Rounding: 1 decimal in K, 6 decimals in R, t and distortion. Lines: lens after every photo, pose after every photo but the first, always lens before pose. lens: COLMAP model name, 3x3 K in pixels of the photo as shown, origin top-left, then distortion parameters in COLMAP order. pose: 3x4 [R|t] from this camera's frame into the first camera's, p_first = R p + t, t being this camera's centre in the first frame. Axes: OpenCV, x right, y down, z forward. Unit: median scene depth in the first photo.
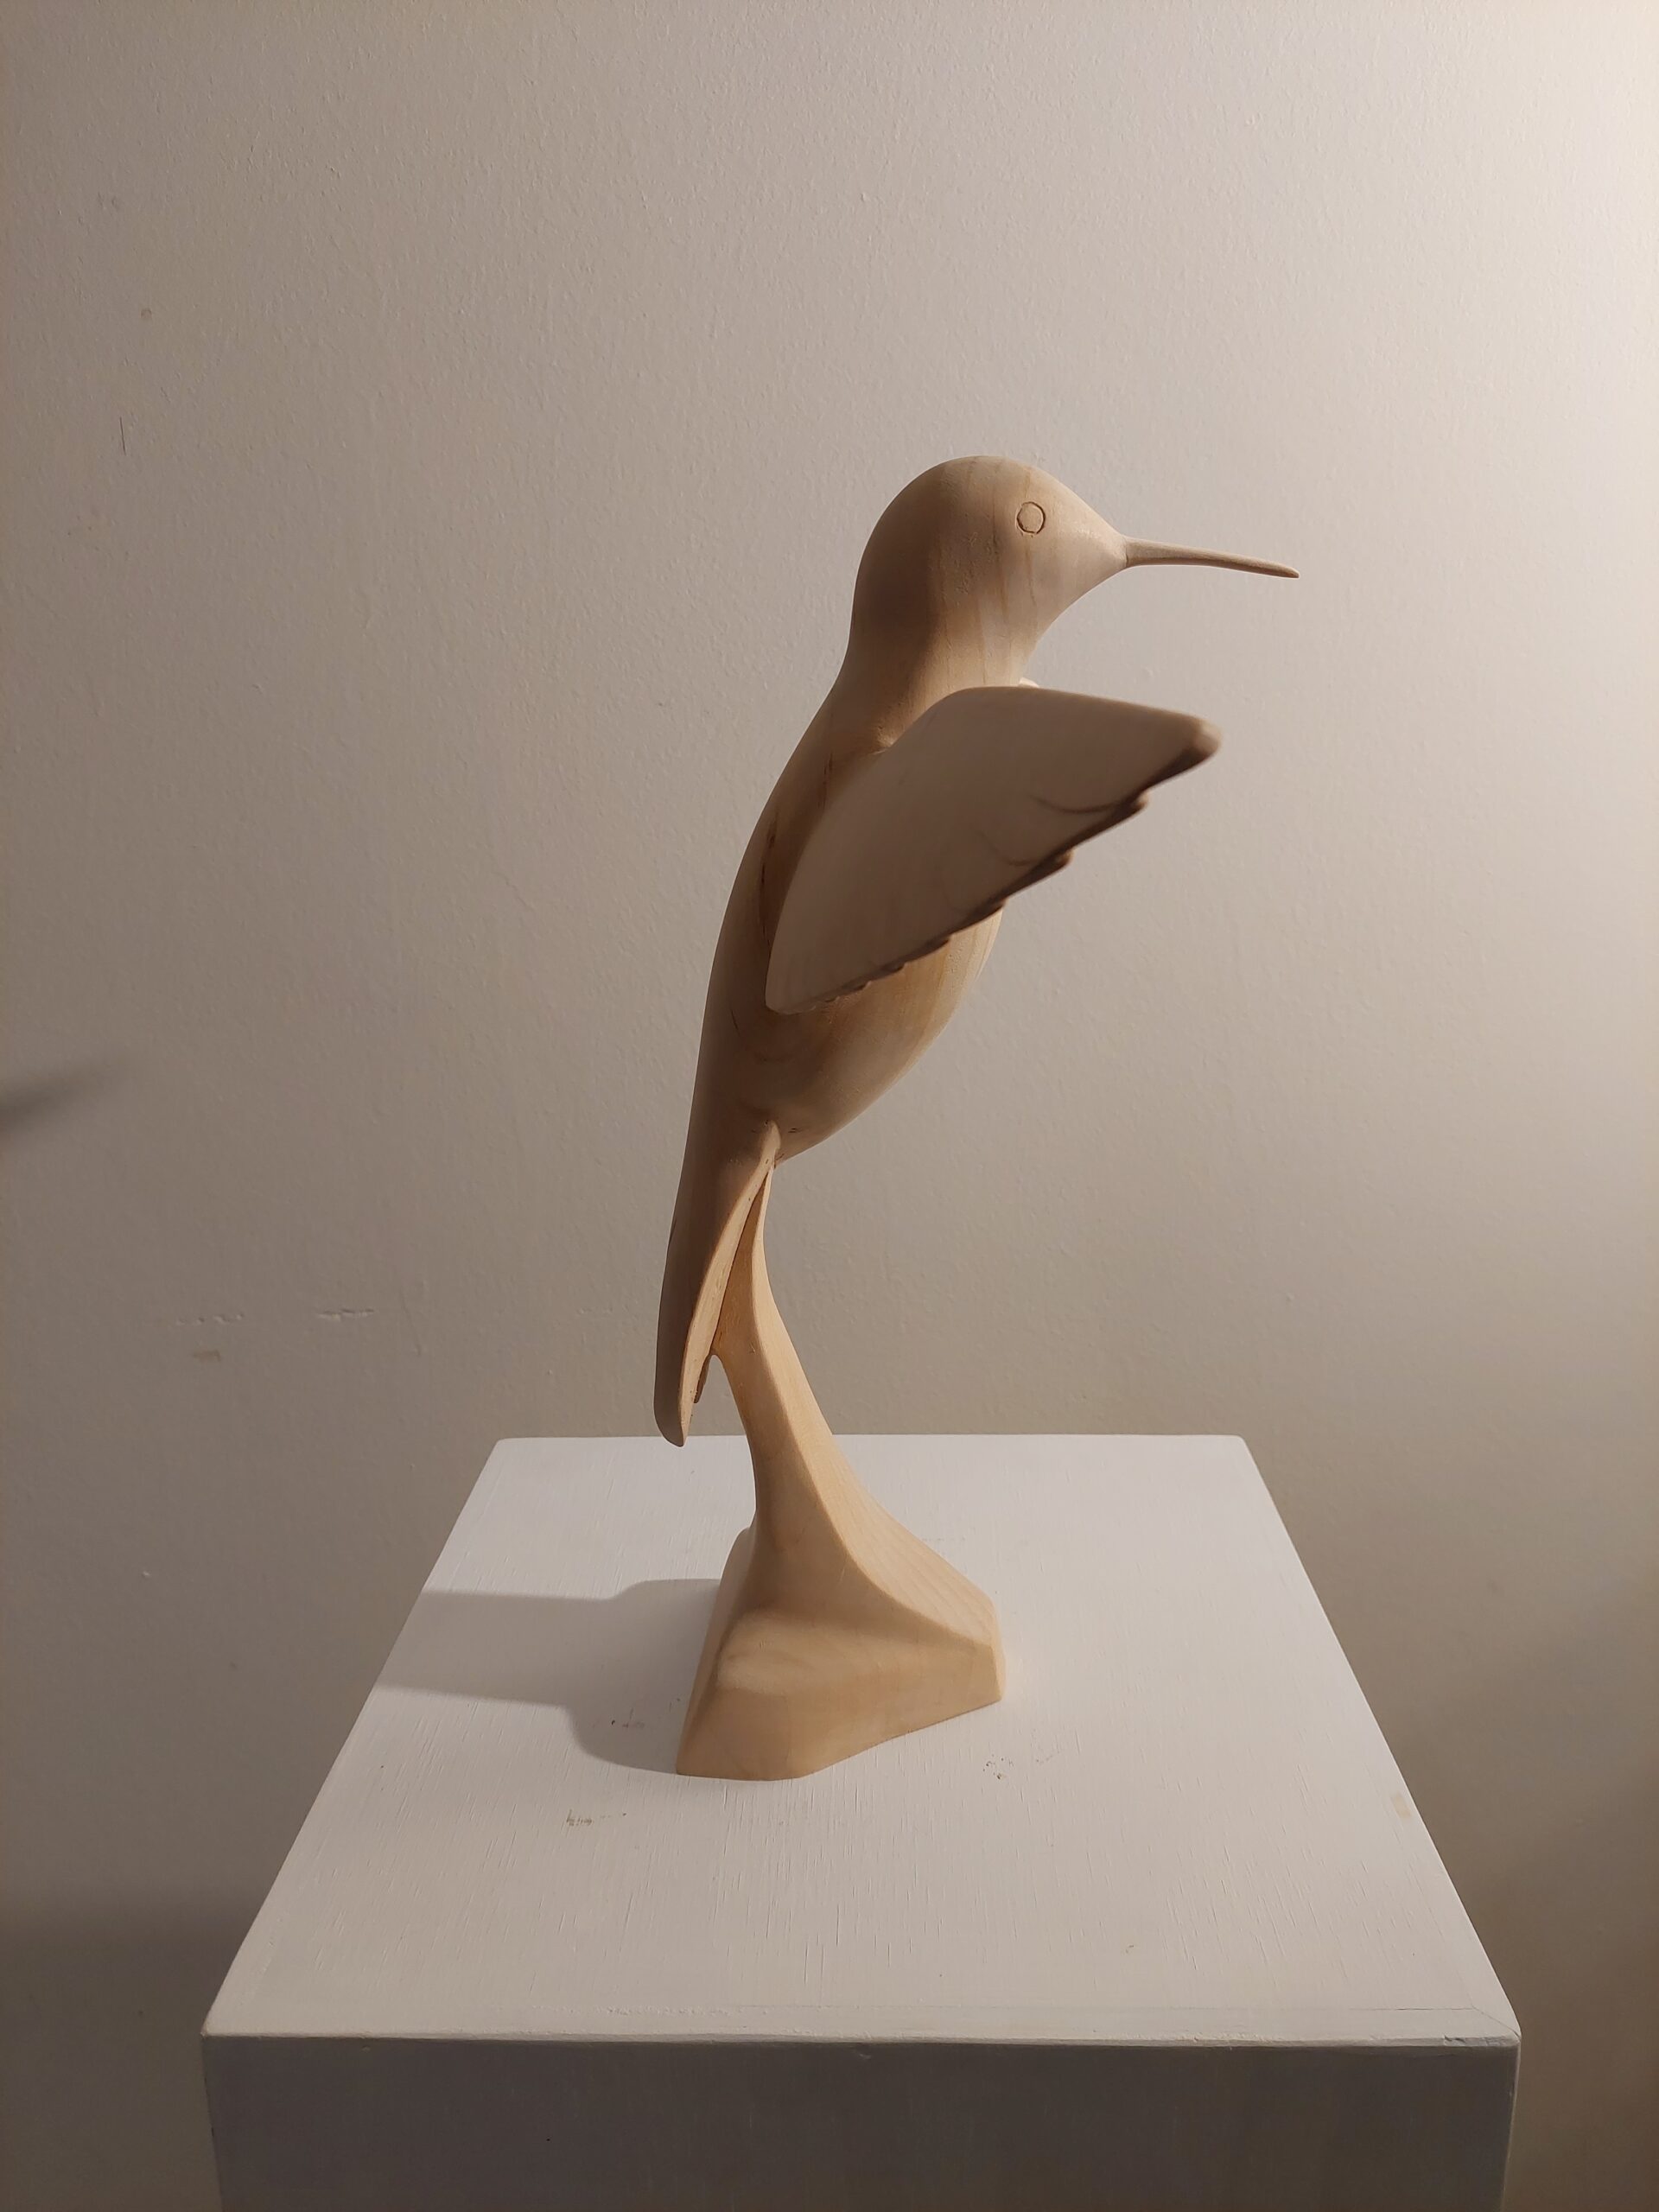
lens RADIAL K [[1657.1, 0, 844.1], [0, 1657.1, 1114.0], [0, 0, 1]] dist [0.013478, -0.024221]
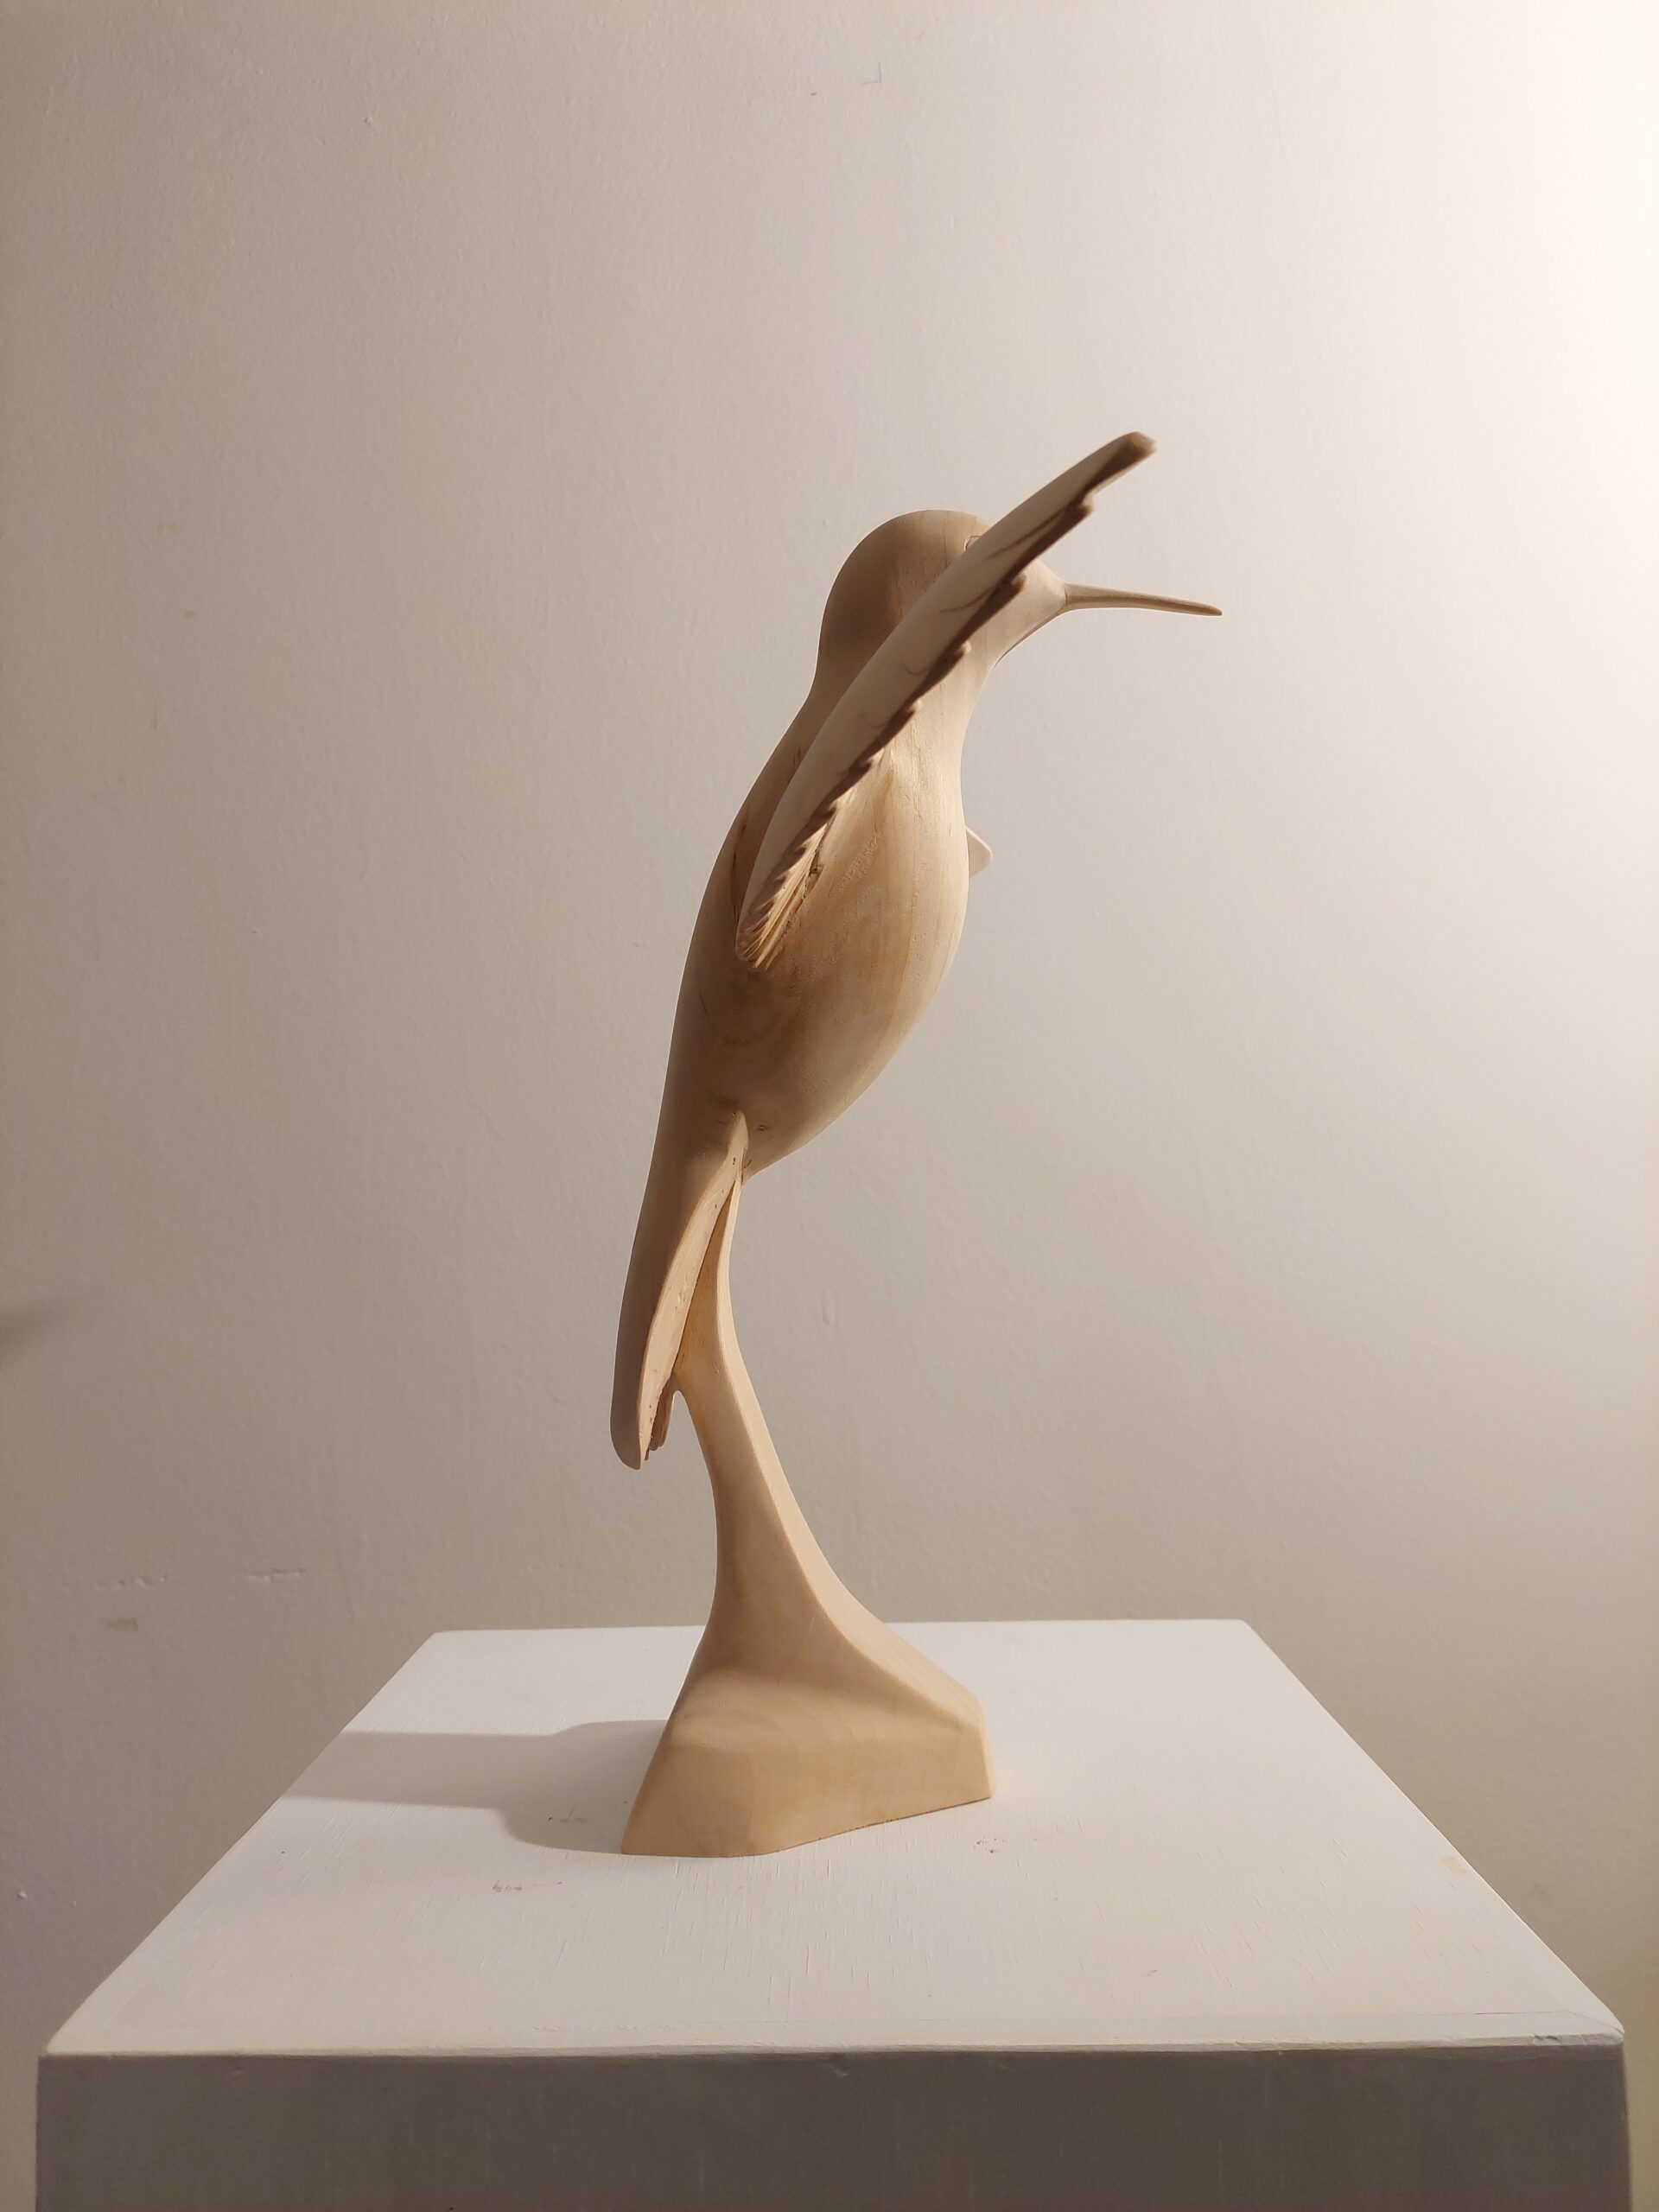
lens RADIAL K [[1654.6, 0, 820.9], [0, 1654.6, 1093.8], [0, 0, 1]] dist [0.019076, -0.031726]
pose [[0.999967, -0.001672, 0.007985, -0.001714], [0.004110, 0.948751, -0.315998, 0.192863], [-0.007047, 0.316020, 0.948726, 0.031632]]
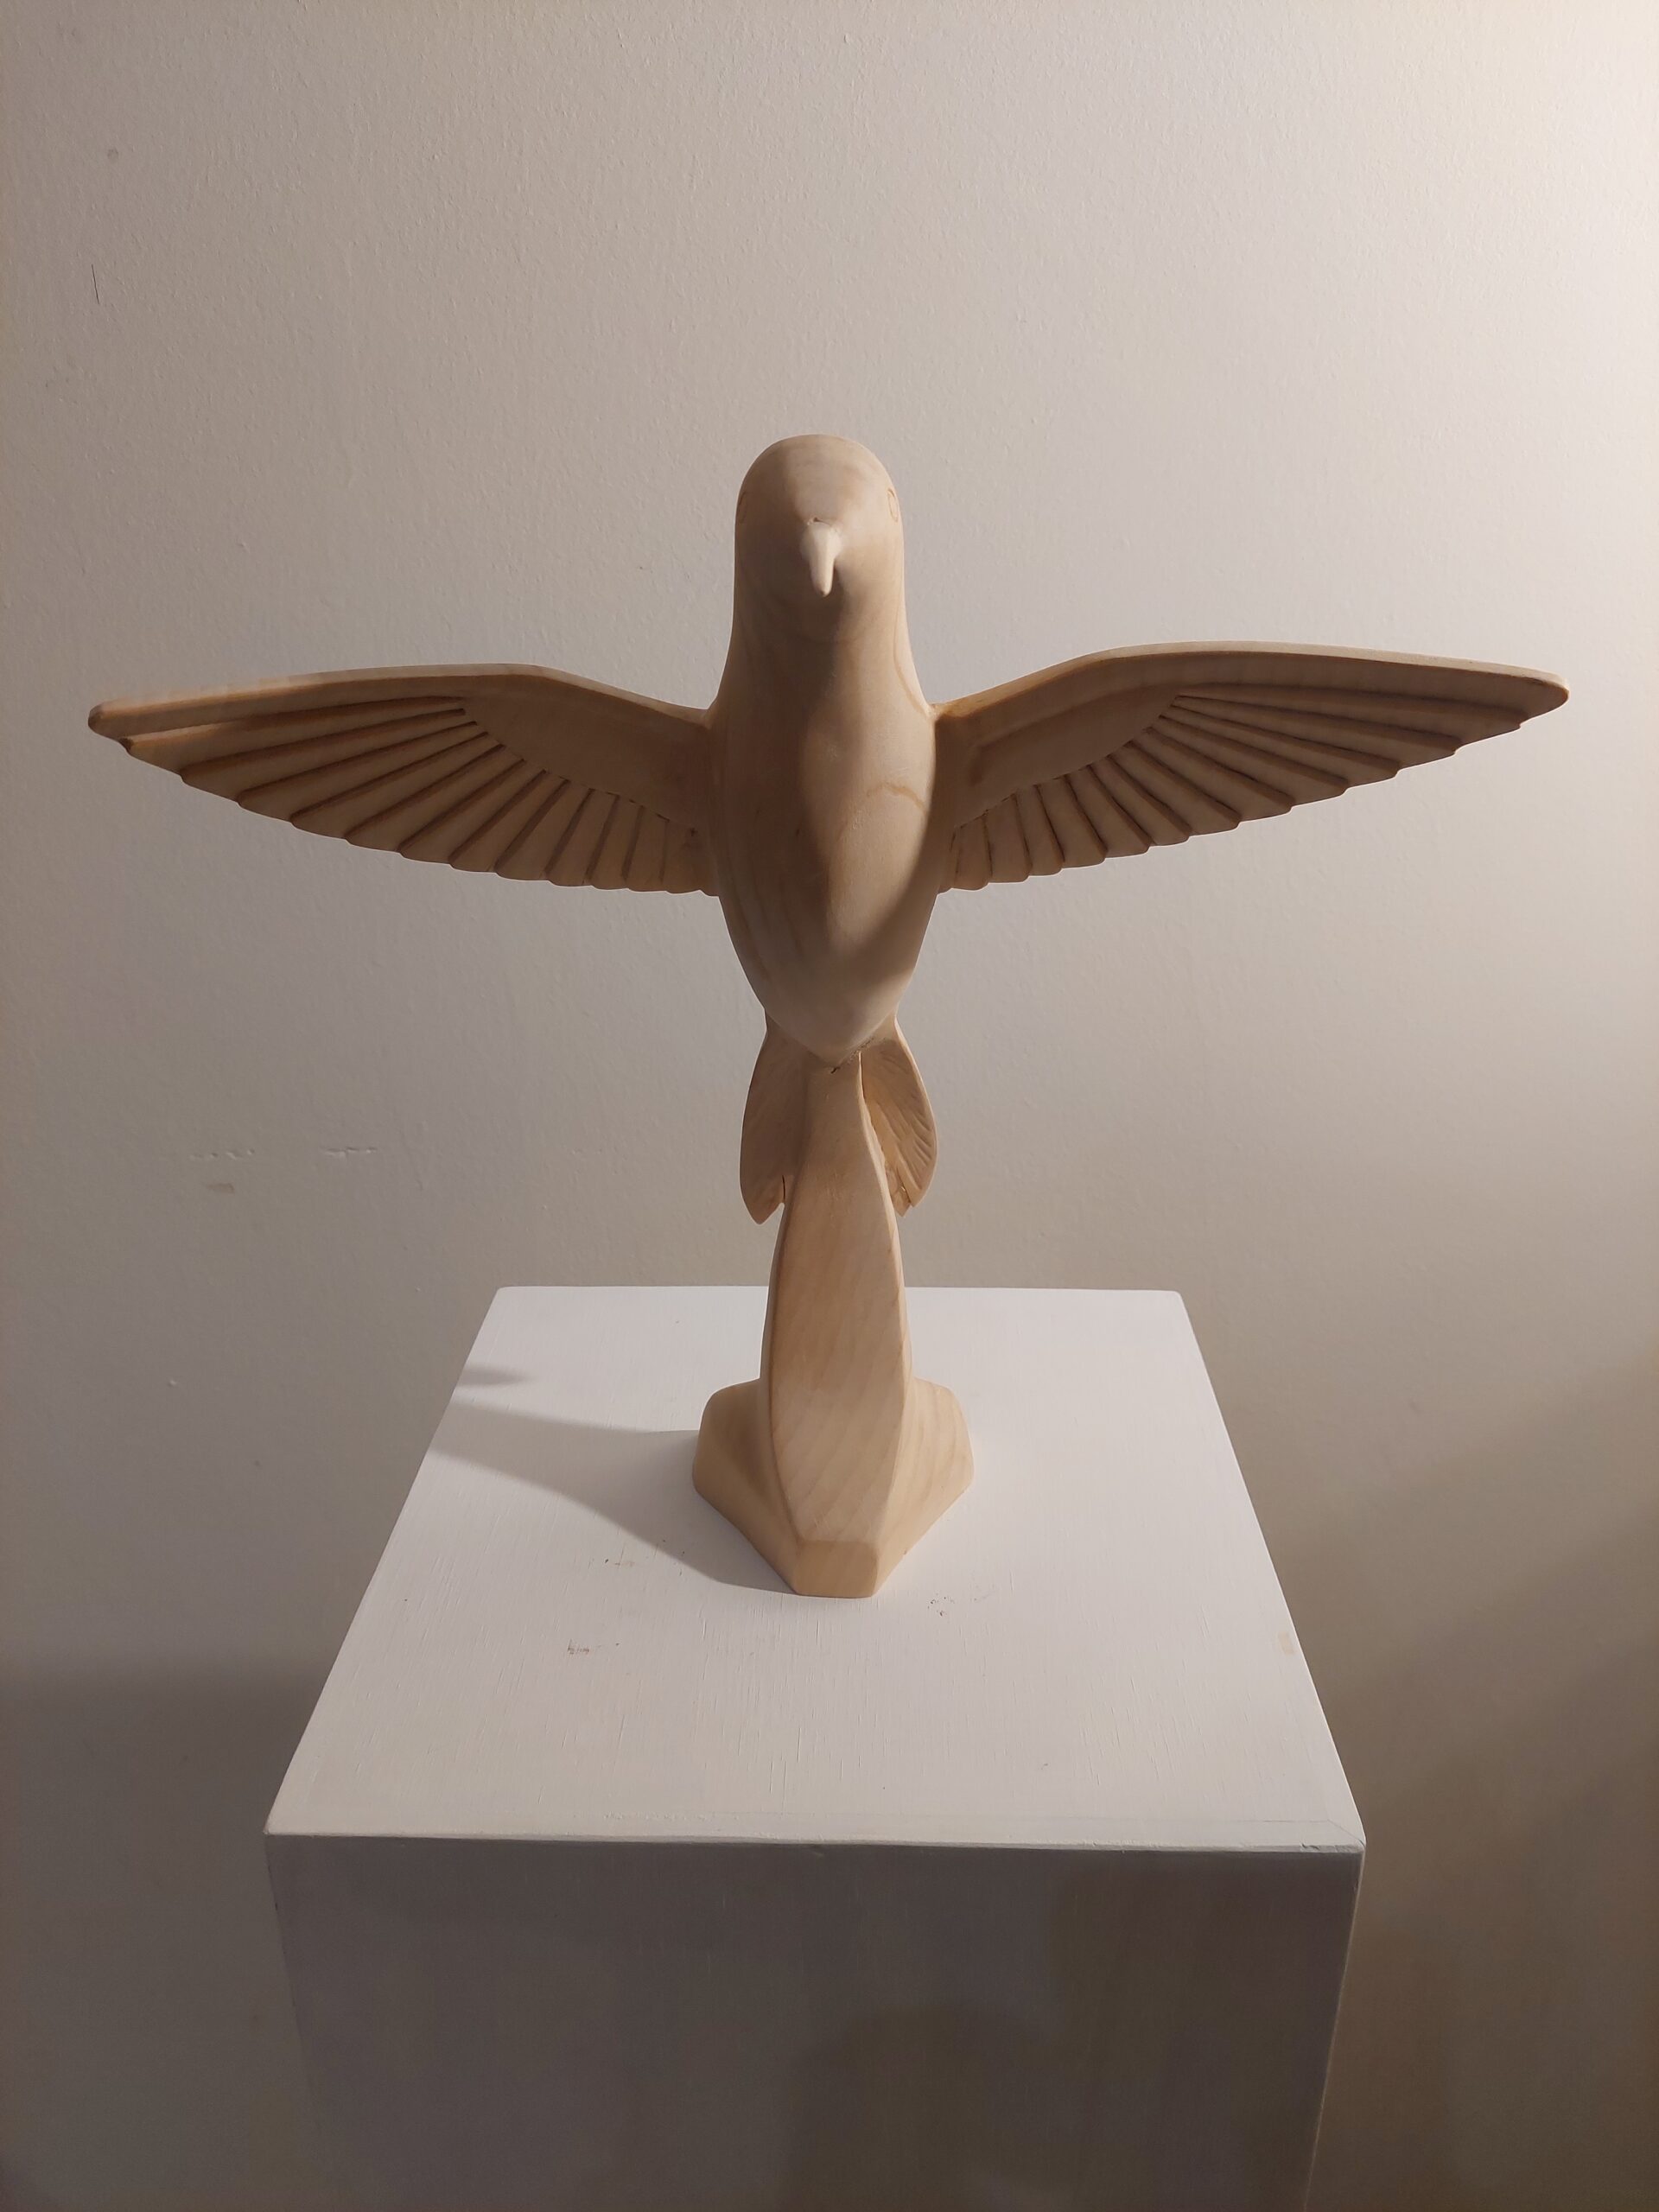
lens RADIAL K [[1656.3, 0, 836.0], [0, 1656.3, 1125.3], [0, 0, 1]] dist [0.007067, -0.014825]
pose [[0.999953, 0.009191, 0.003227, 0.008527], [-0.009574, 0.988436, 0.151338, -0.071294], [-0.001799, -0.151362, 0.988477, -0.055372]]
